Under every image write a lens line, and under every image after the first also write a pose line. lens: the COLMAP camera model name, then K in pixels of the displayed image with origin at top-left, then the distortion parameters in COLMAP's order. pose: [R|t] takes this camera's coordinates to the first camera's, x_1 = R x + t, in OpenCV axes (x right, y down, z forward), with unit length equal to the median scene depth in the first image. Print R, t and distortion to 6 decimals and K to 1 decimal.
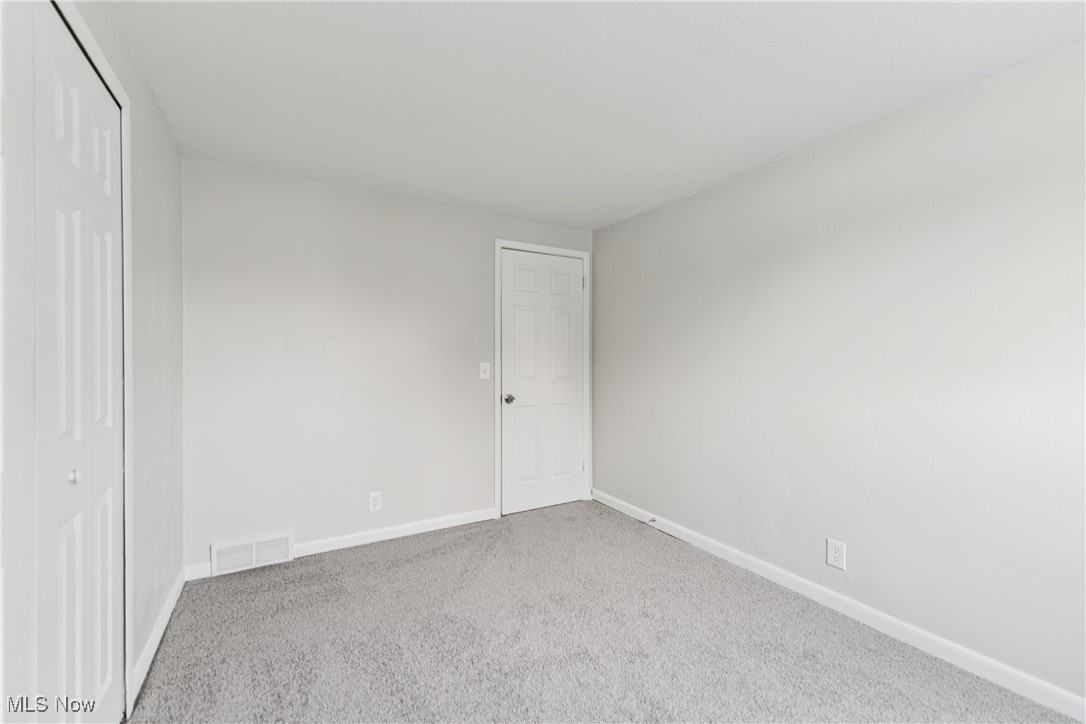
lens RADIAL K [[431.9, 0, 563.3], [0, 431.9, 348.7], [0, 0, 1]] dist [-0.000397, -0.000420]
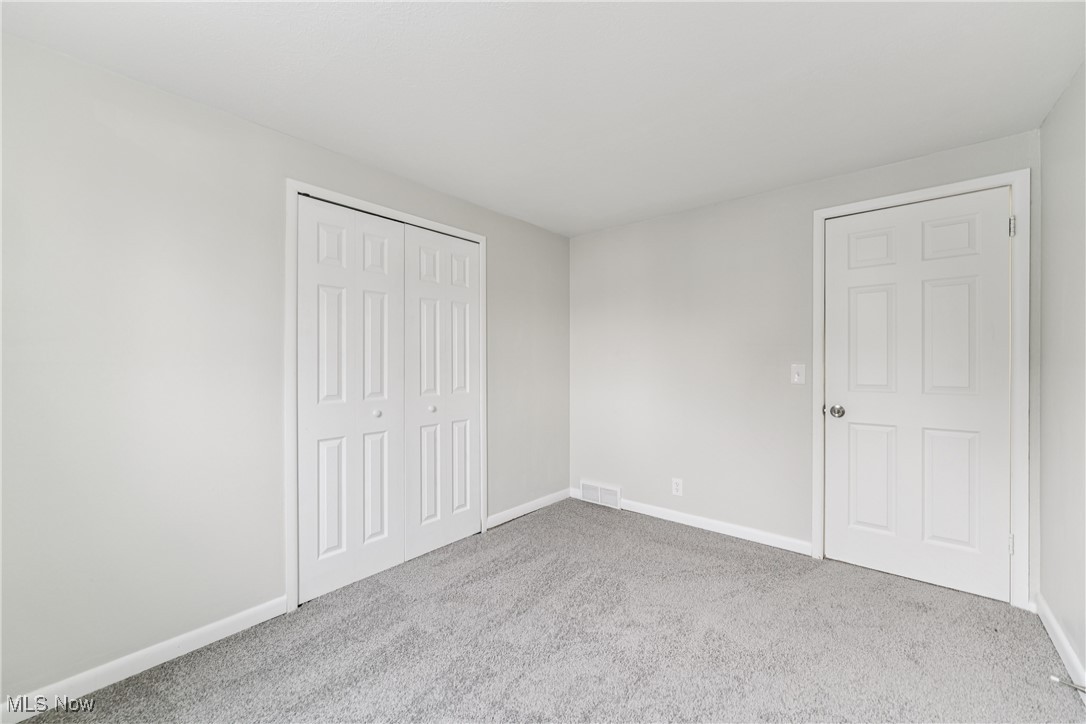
lens RADIAL K [[431.9, 0, 527.1], [0, 431.9, 355.9], [0, 0, 1]] dist [-0.000397, -0.000420]
pose [[0.331219, -0.007664, -0.943523, 0.485710], [0.018430, 0.999829, -0.001651, 0.010010], [0.943374, -0.016842, 0.331303, 0.264160]]
